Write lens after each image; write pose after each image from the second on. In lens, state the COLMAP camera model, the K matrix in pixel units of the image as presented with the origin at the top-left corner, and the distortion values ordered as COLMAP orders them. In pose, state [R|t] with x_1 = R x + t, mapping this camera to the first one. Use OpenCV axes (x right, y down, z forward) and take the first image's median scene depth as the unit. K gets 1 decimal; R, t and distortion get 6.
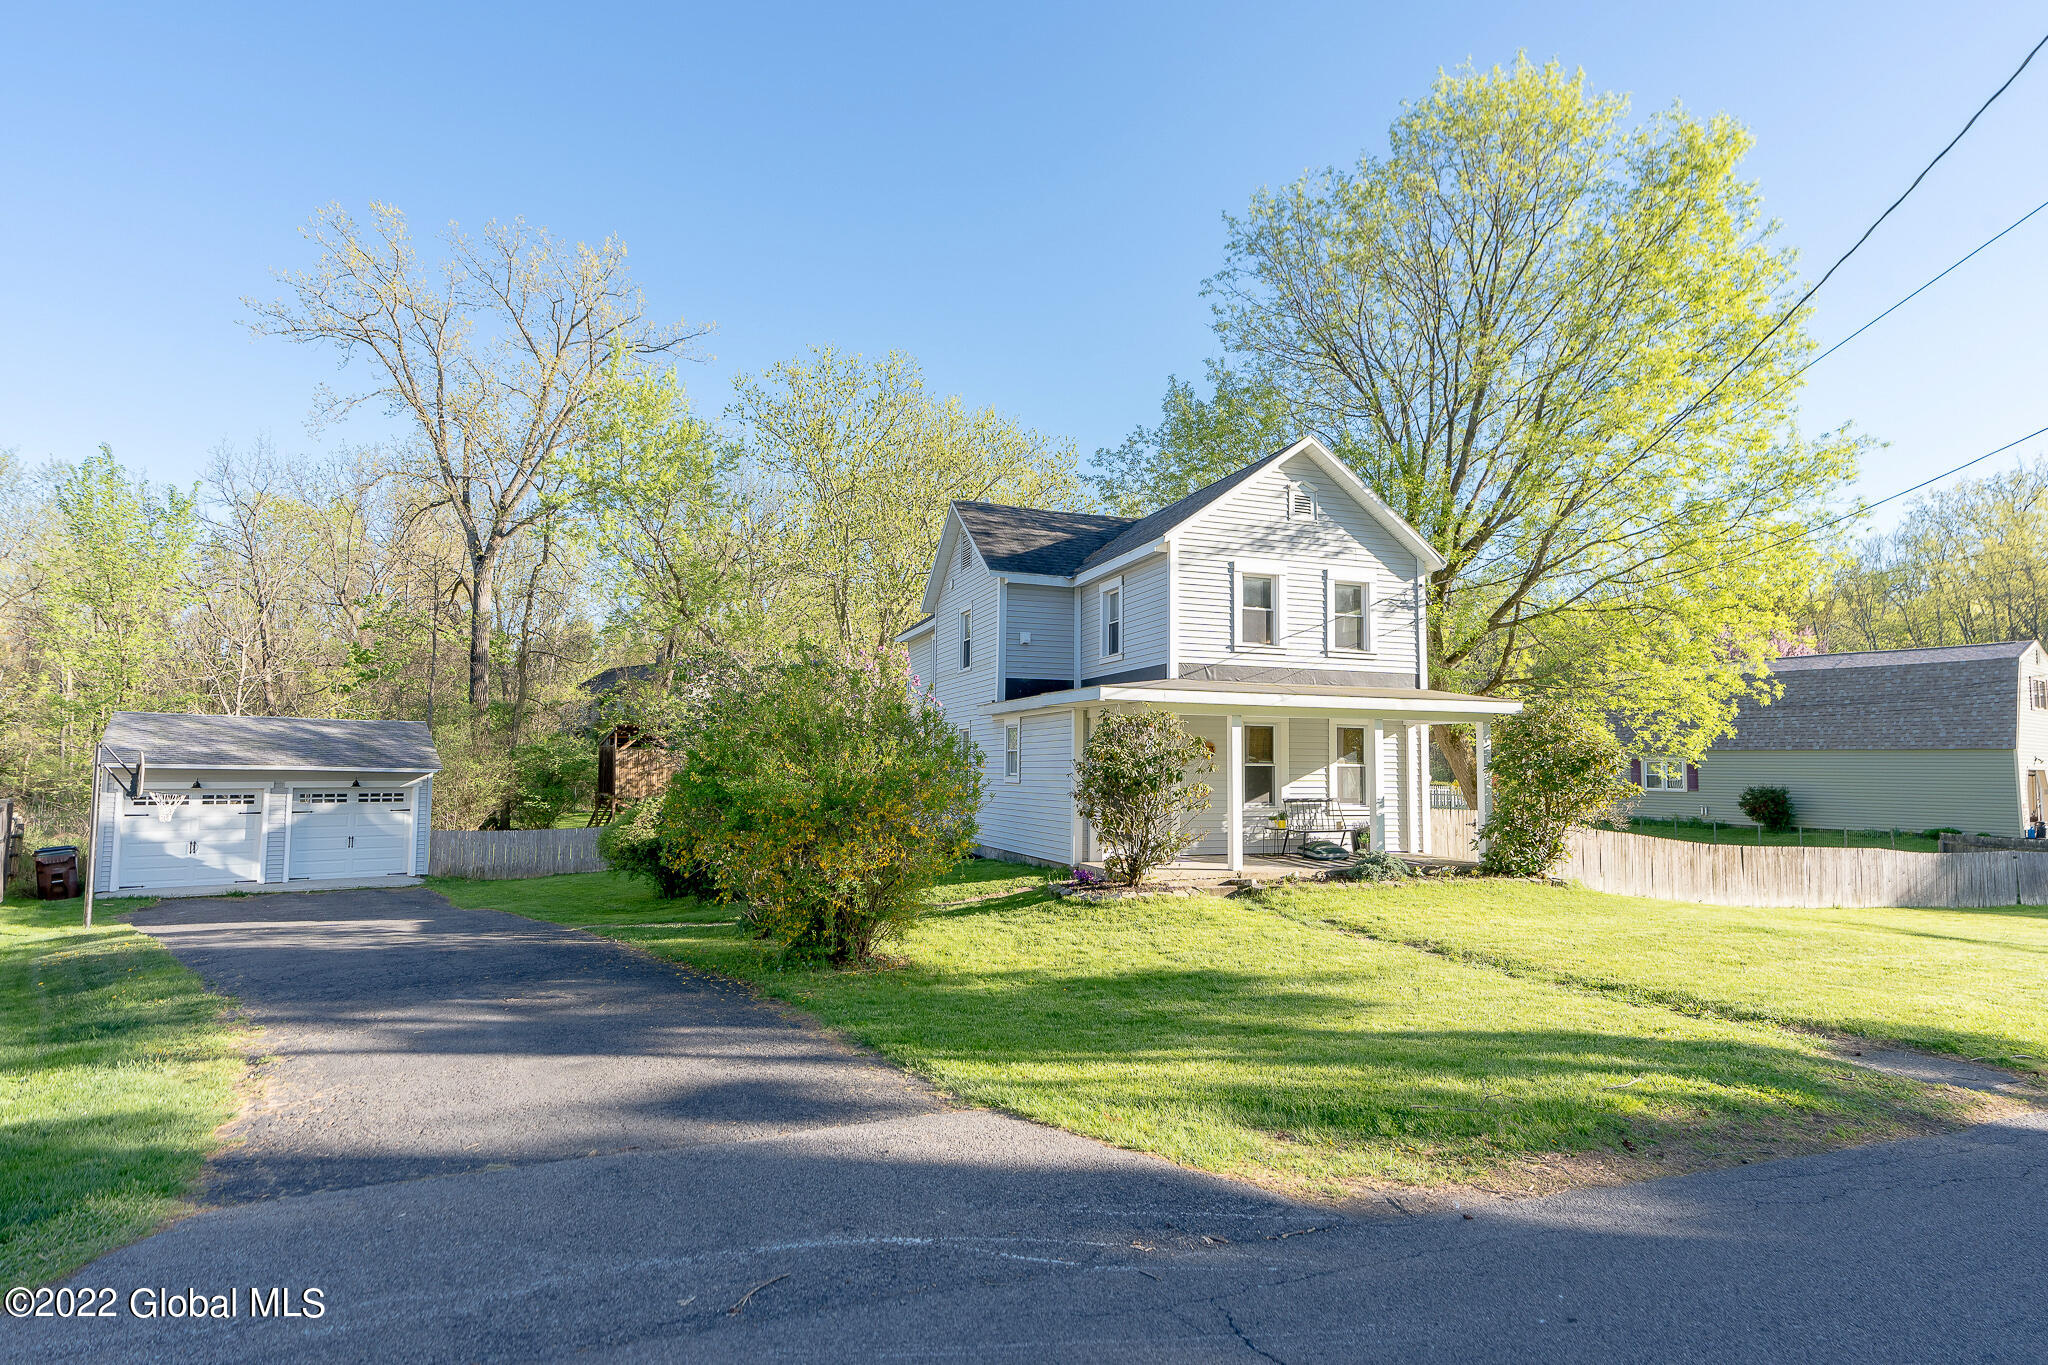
lens RADIAL K [[1100.8, 0, 1024.0], [0, 1100.8, 682.5], [0, 0, 1]] dist [-0.005731, 0.011992]
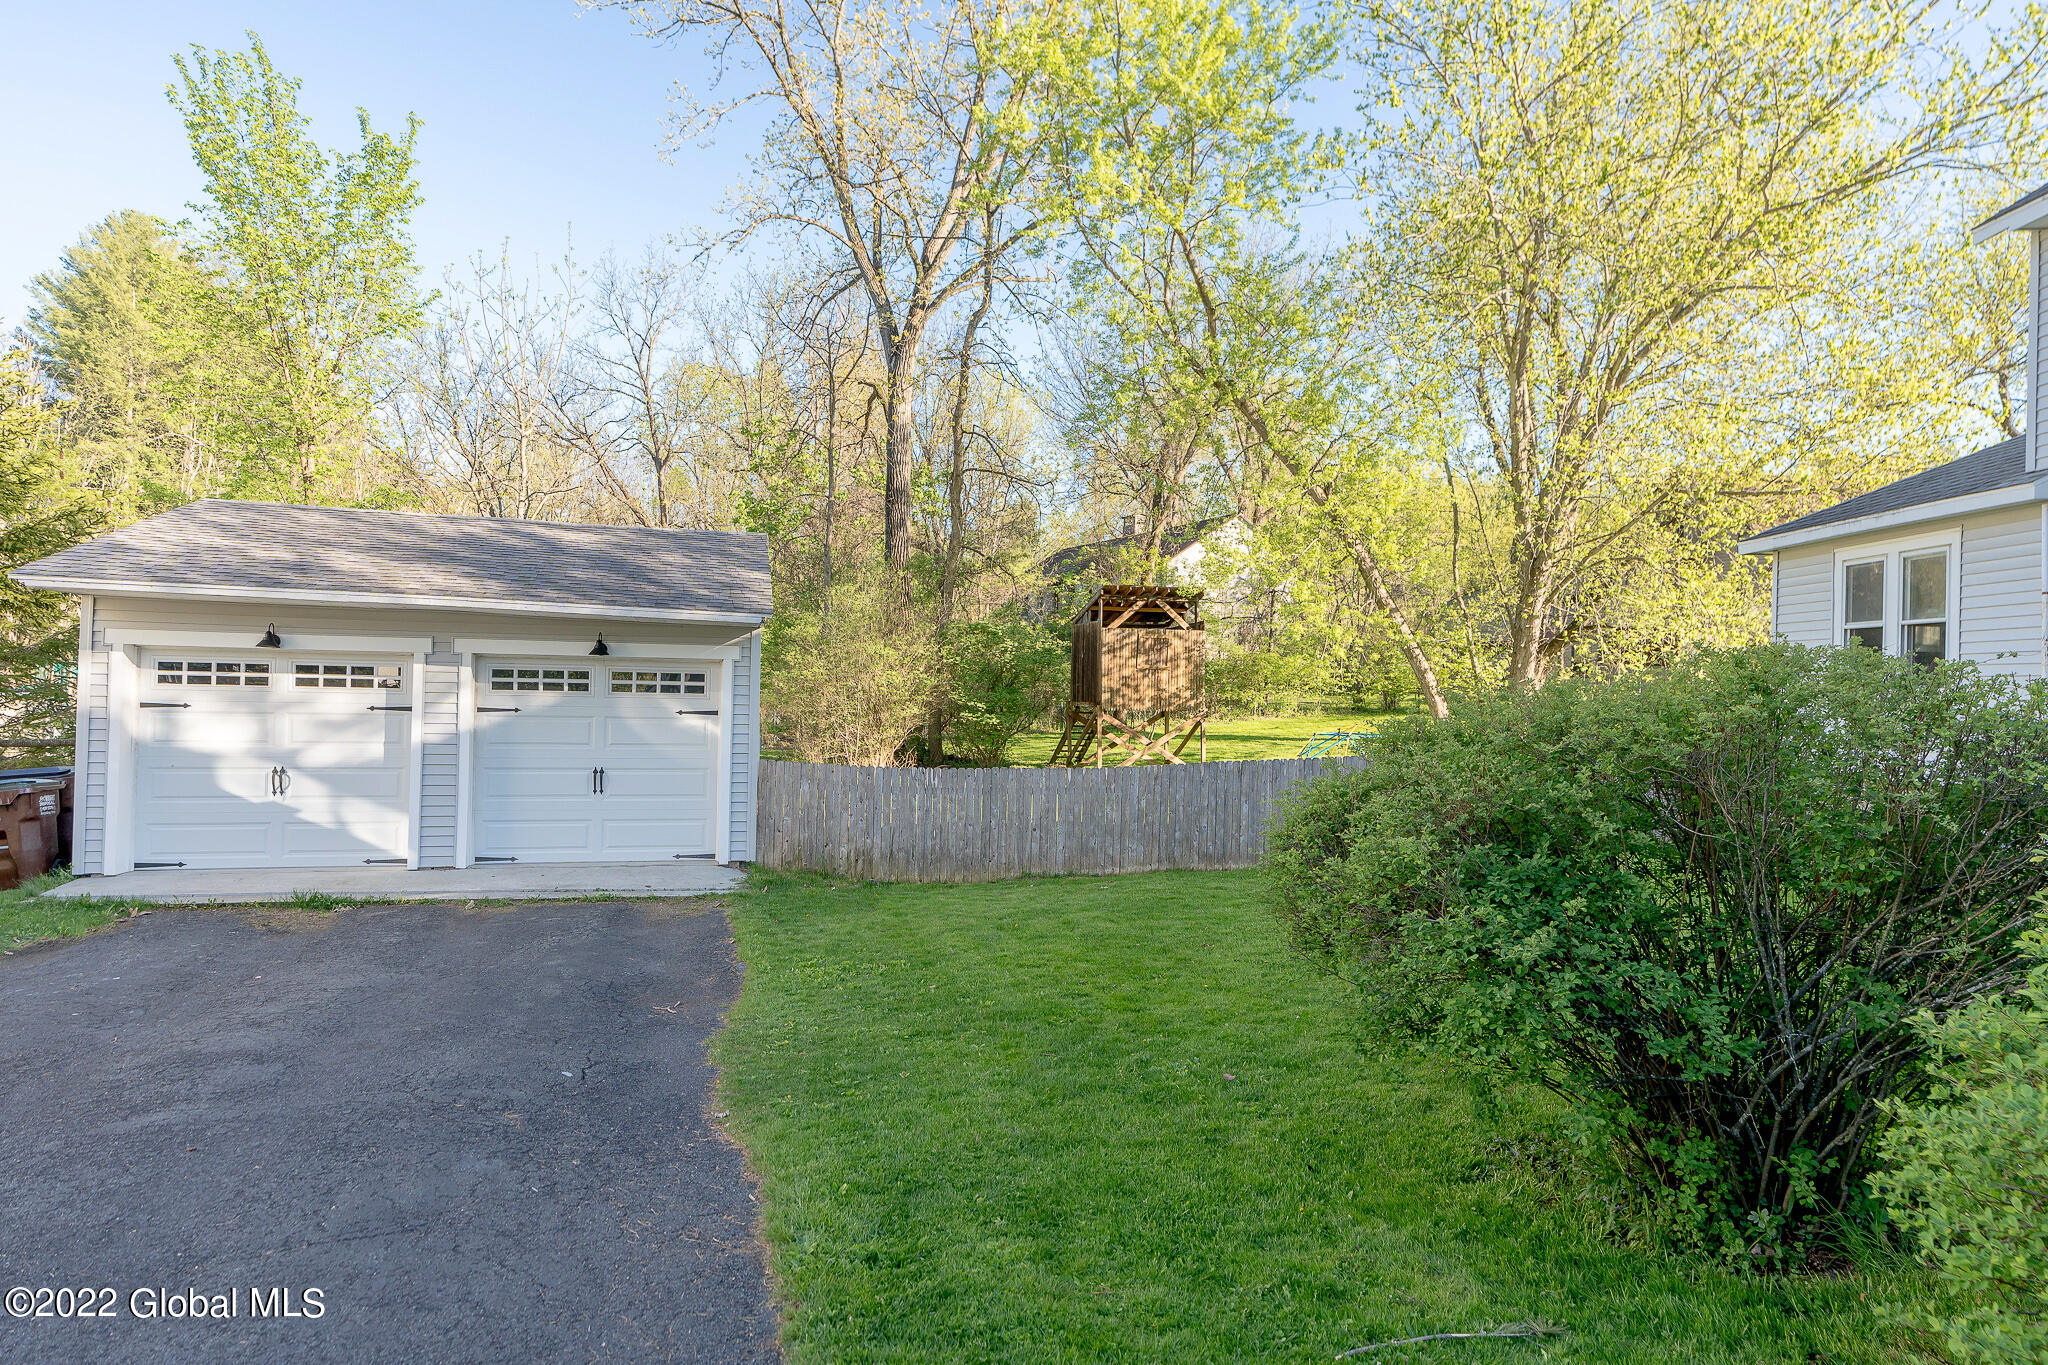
lens RADIAL K [[1230.2, 0, 1024.0], [0, 1230.2, 682.5], [0, 0, 1]] dist [-0.000745, 0.000860]
pose [[0.929358, 0.014331, -0.368901, -0.393019], [0.011342, 0.997666, 0.067332, 0.107558], [0.369005, -0.066760, 0.927027, 0.879065]]
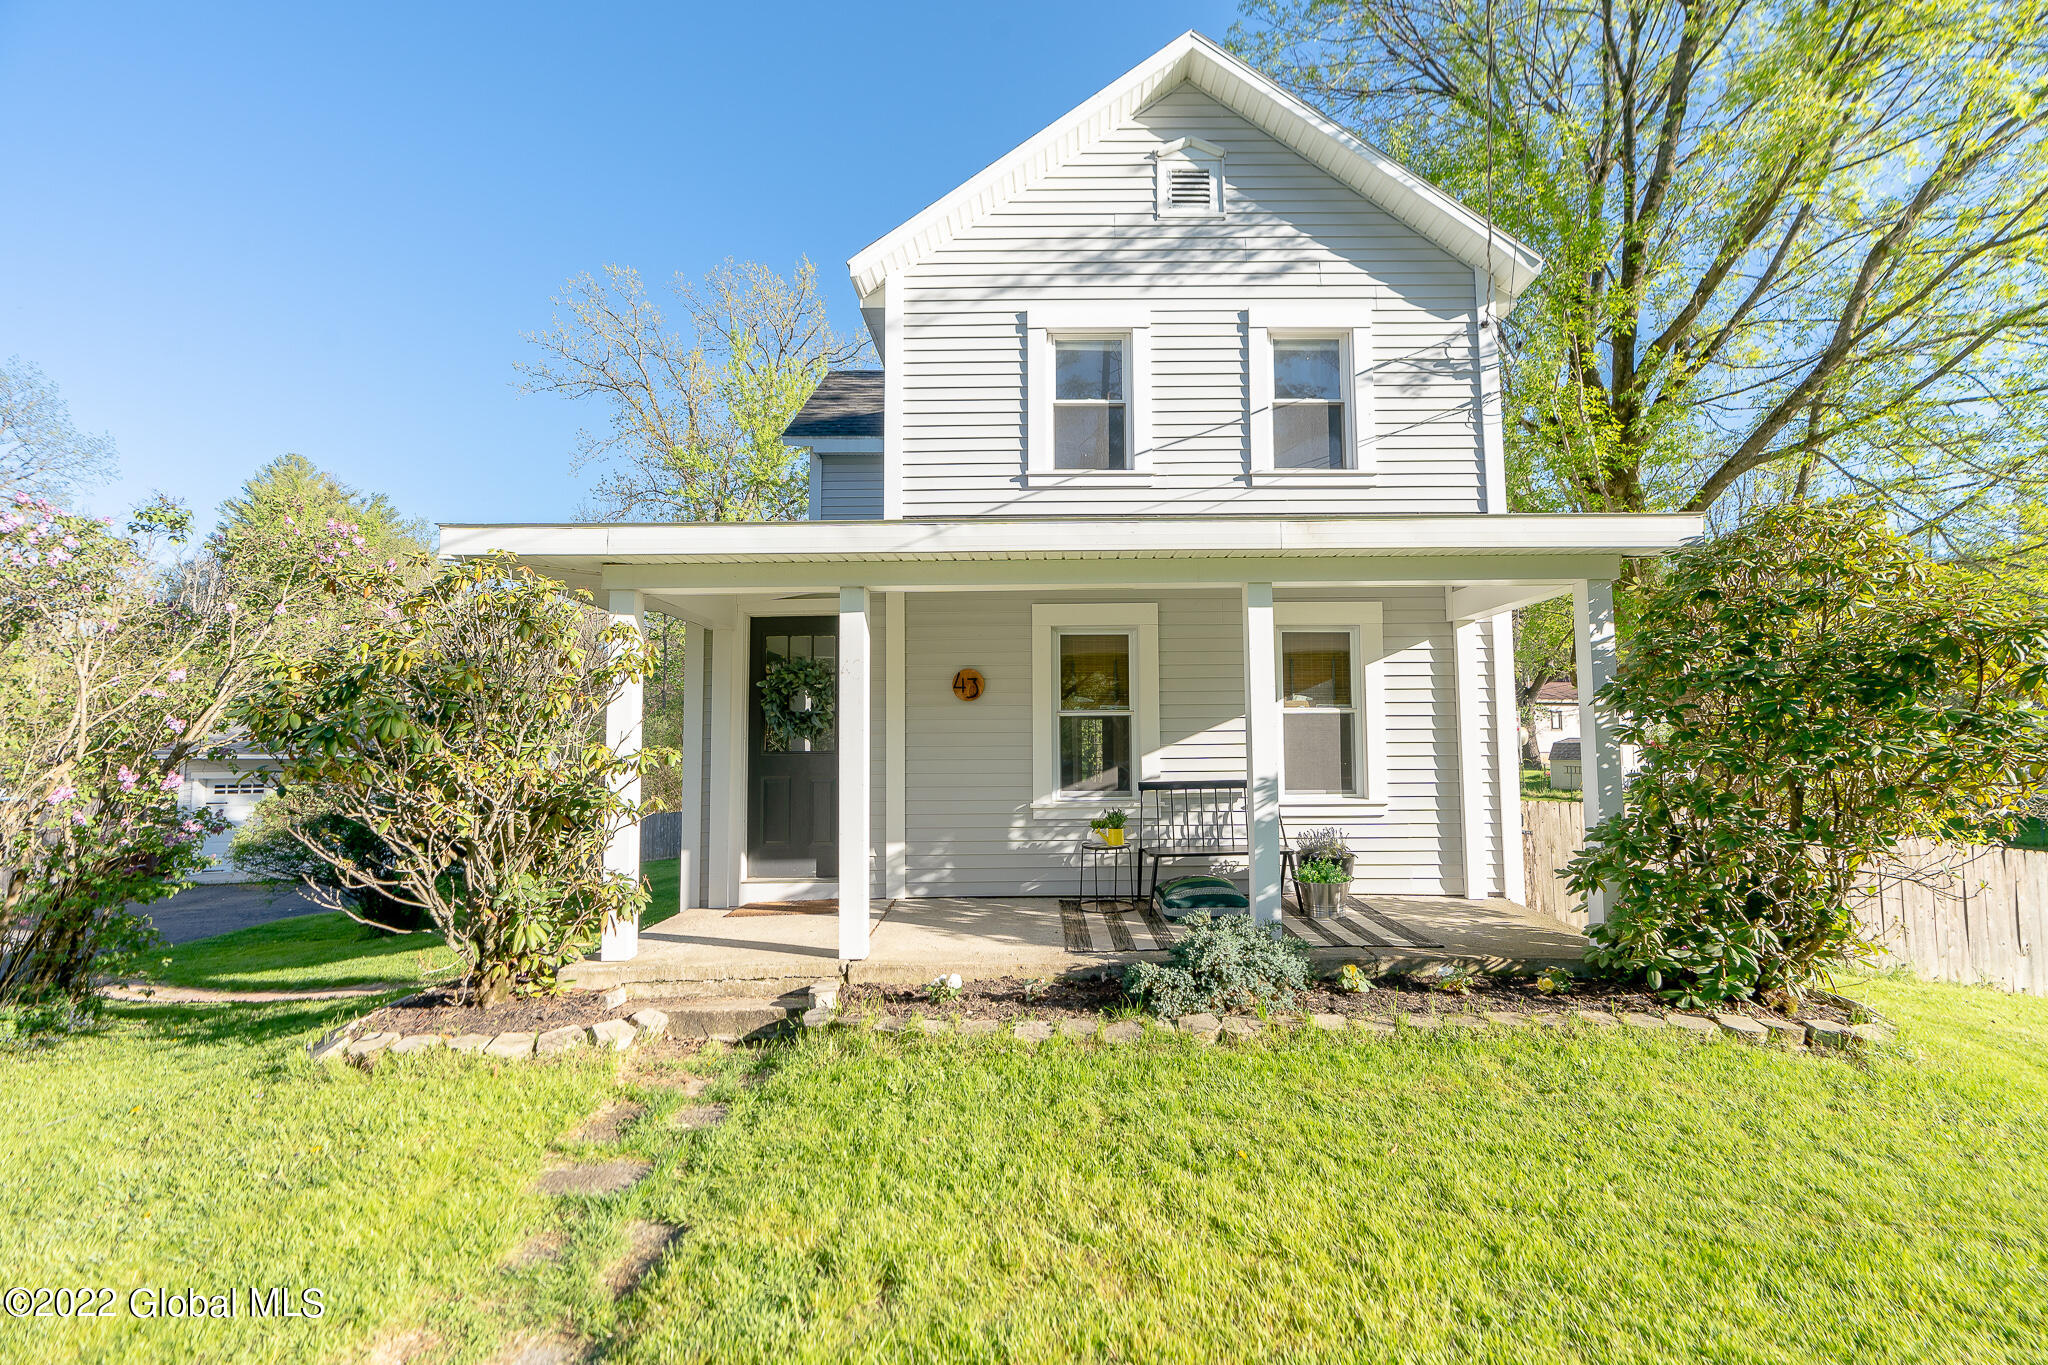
lens RADIAL K [[929.6, 0, 1025.0], [0, 929.6, 685.1], [0, 0, 1]] dist [-0.001387, 0.000963]
pose [[0.939622, -0.042002, -0.339626, 0.305700], [0.042637, 0.999075, -0.005597, 0.059284], [0.339547, -0.009222, 0.940544, 0.562021]]
